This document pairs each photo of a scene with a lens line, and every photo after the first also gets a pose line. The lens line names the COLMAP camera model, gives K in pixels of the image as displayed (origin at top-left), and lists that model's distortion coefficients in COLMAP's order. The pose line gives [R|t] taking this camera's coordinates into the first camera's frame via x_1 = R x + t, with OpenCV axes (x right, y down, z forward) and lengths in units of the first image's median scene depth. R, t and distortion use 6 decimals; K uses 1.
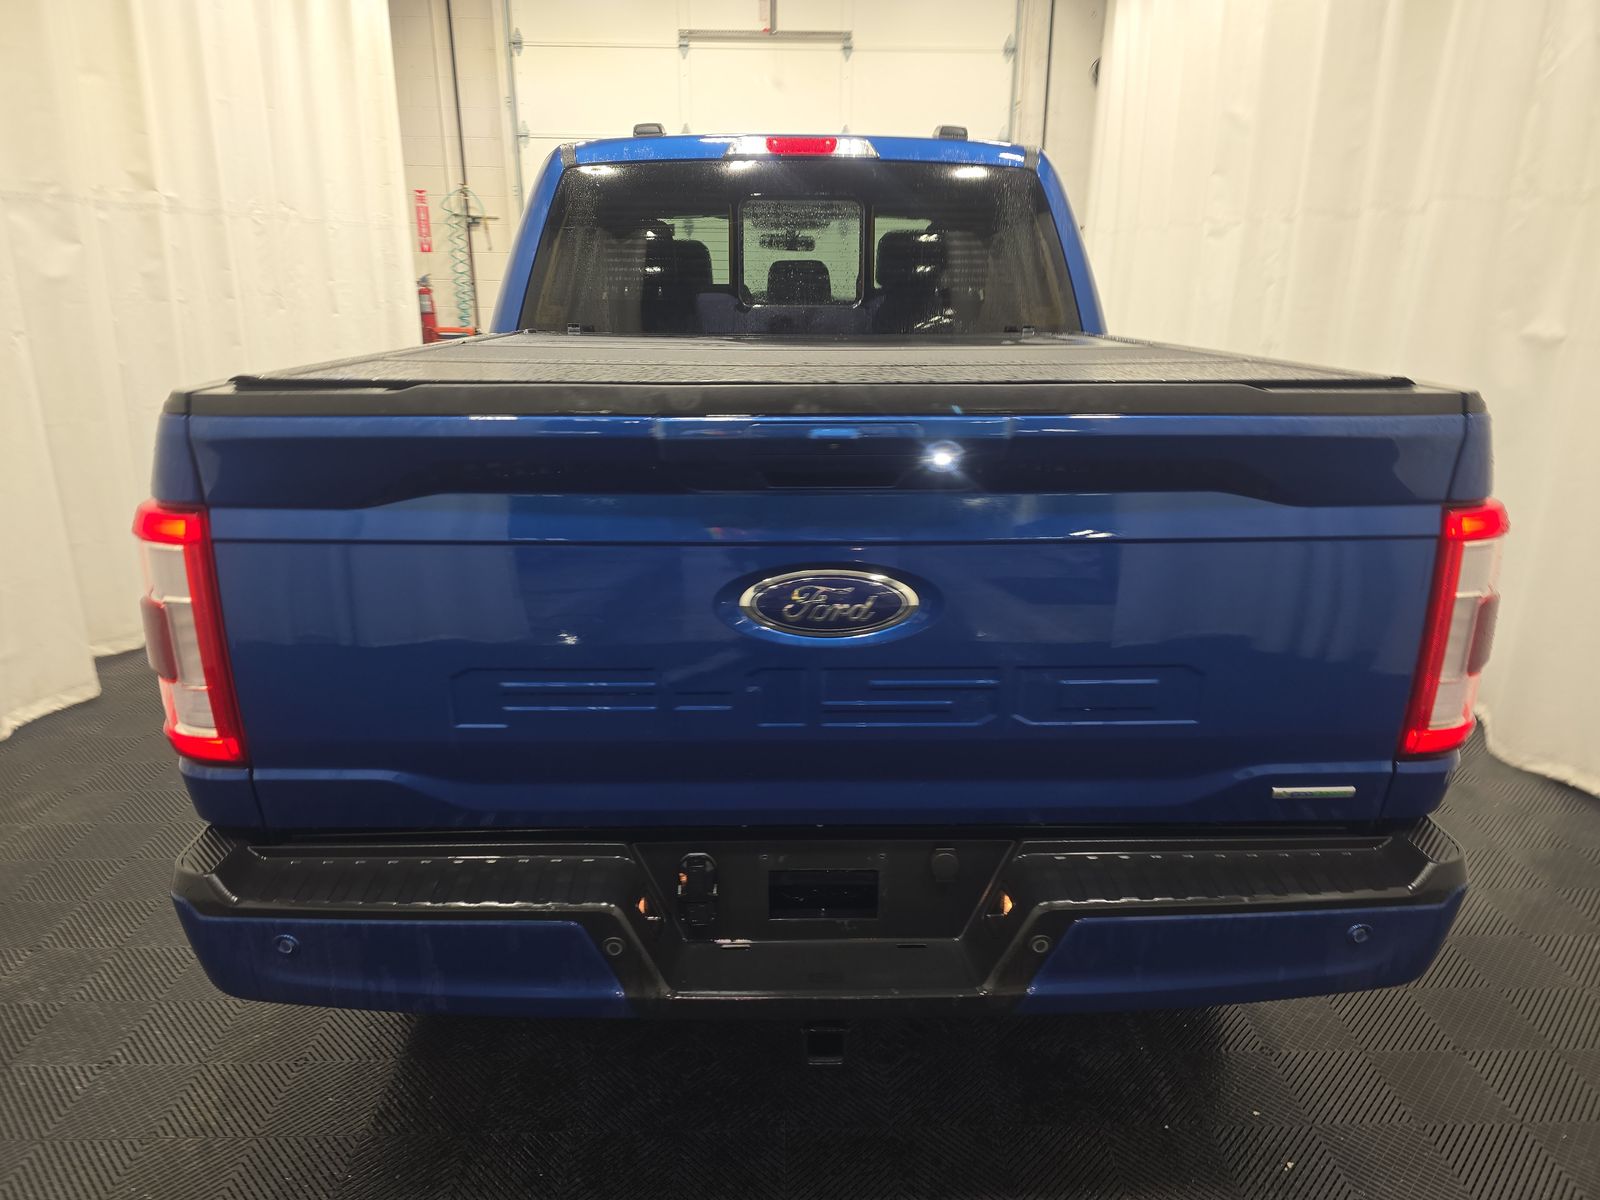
lens RADIAL K [[1075.2, 0, 889.4], [0, 1075.2, 597.9], [0, 0, 1]] dist [-0.002566, -0.000729]
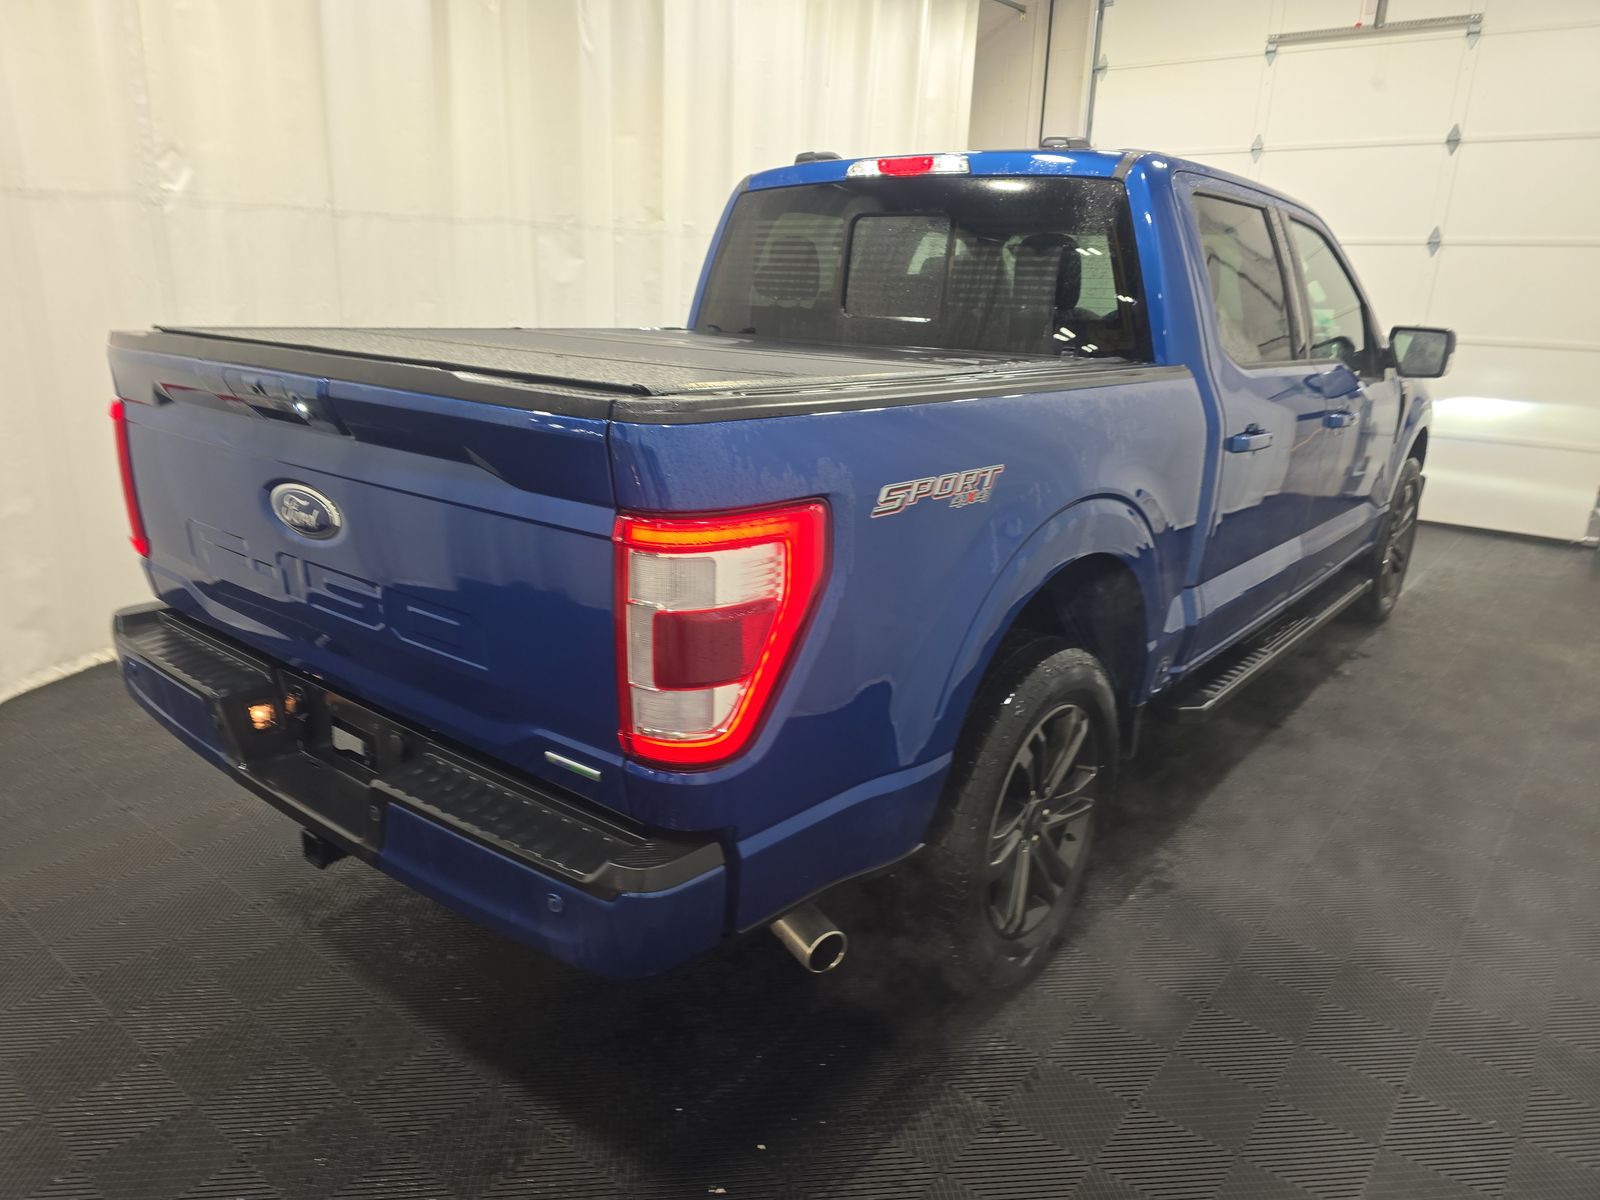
lens RADIAL K [[1076.4, 0, 800.0], [0, 1076.4, 600.0], [0, 0, 1]] dist [0.071041, -0.067159]
pose [[0.765341, 0.195129, -0.613333, 0.416505], [-0.208188, 0.976760, 0.050965, -0.027780], [0.609024, 0.088683, 0.788178, 0.098781]]
